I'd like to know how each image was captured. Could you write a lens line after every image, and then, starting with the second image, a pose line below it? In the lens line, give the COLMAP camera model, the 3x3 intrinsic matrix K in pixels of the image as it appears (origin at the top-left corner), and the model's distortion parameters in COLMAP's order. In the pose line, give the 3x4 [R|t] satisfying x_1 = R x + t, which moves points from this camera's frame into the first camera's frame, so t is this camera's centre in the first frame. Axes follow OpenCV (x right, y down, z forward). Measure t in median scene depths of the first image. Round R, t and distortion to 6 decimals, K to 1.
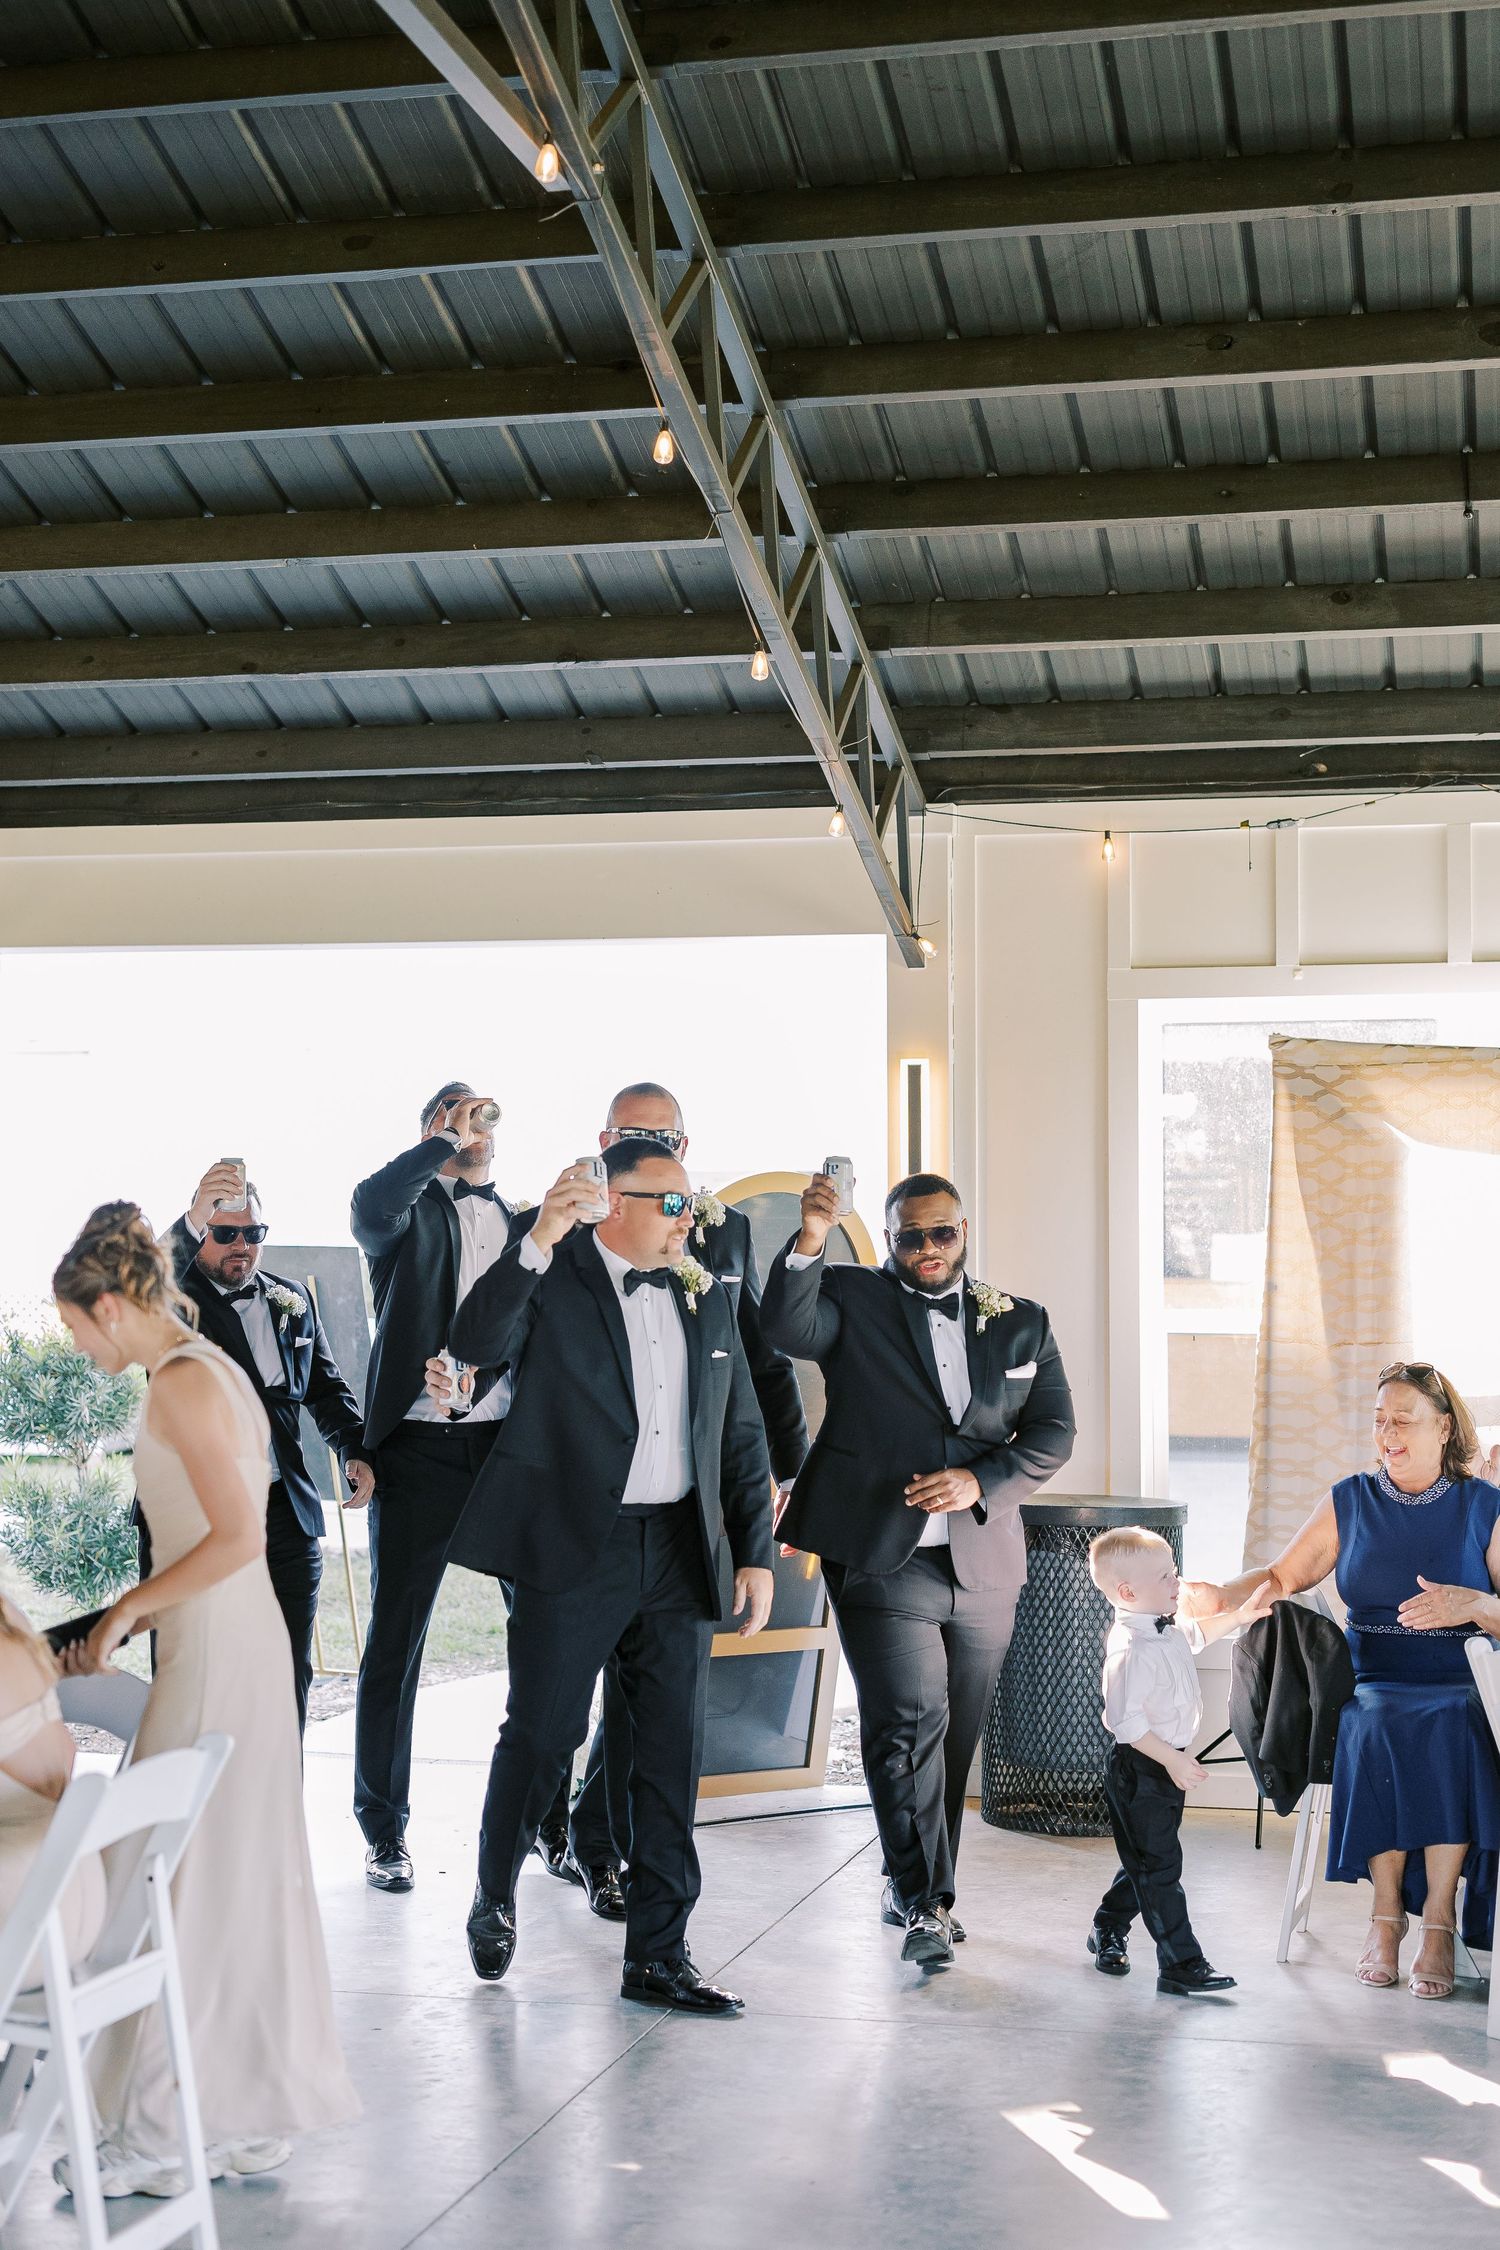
lens RADIAL K [[2965.3, 0, 747.1], [0, 2965.3, 1193.7], [0, 0, 1]] dist [0.007160, 0.037589]
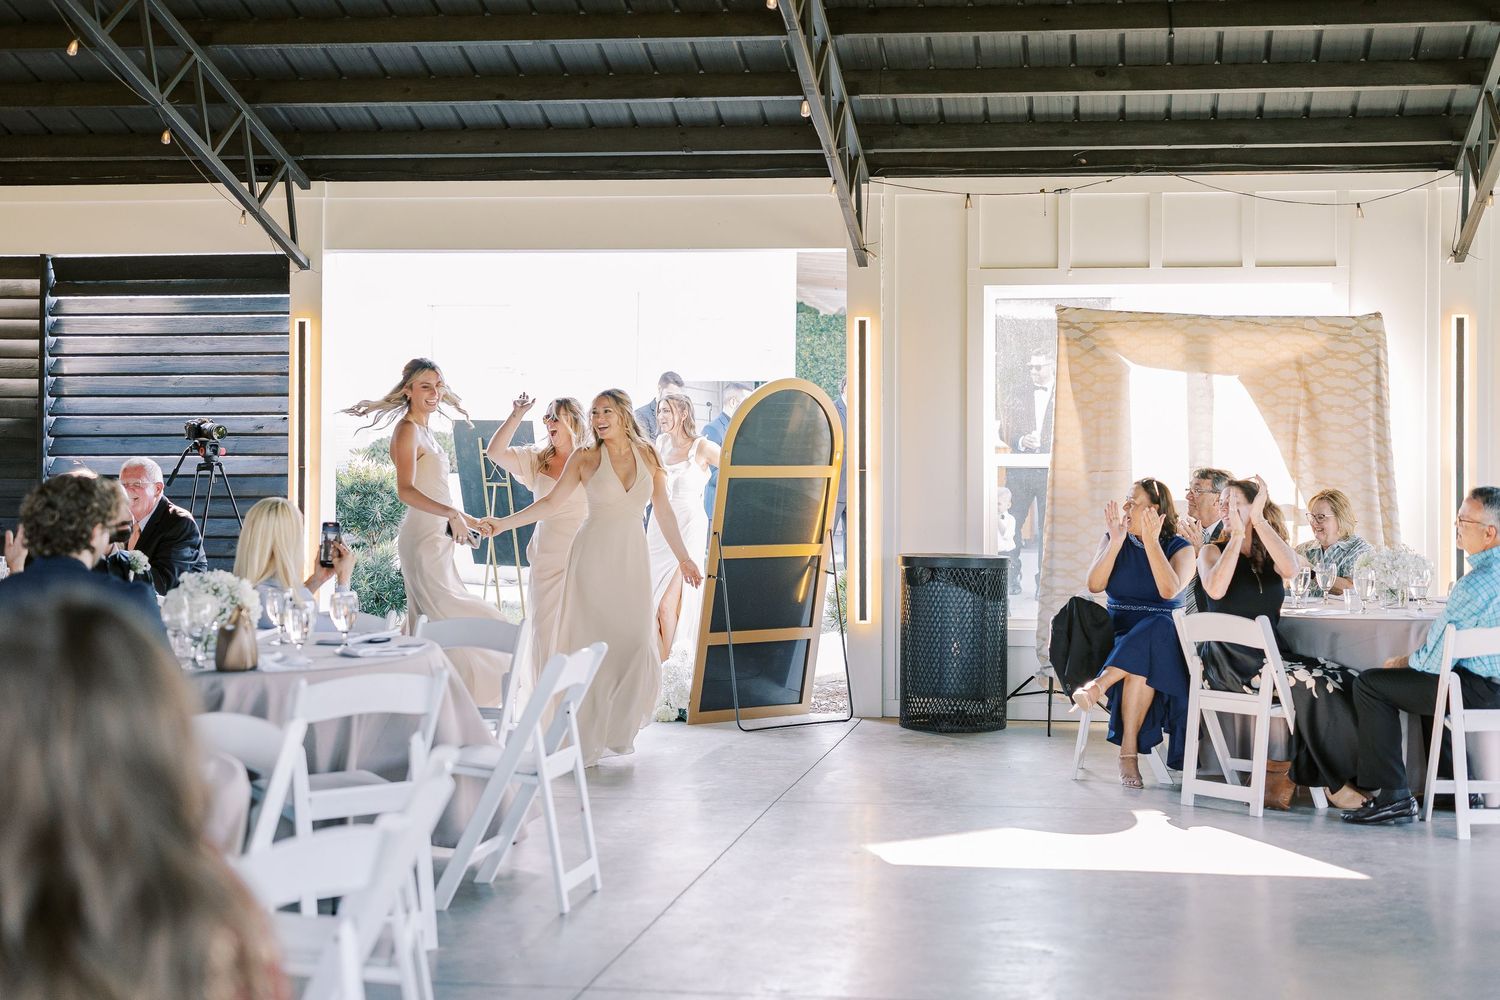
lens RADIAL K [[2152.3, 0, 750.0], [0, 2152.3, 500.0], [0, 0, 1]] dist [-0.005361, 0.011815]
pose [[0.995471, -0.000624, 0.095063, -0.143598], [-0.003309, 0.999145, 0.041213, 0.013428], [-0.095008, -0.041341, 0.994618, -0.330724]]
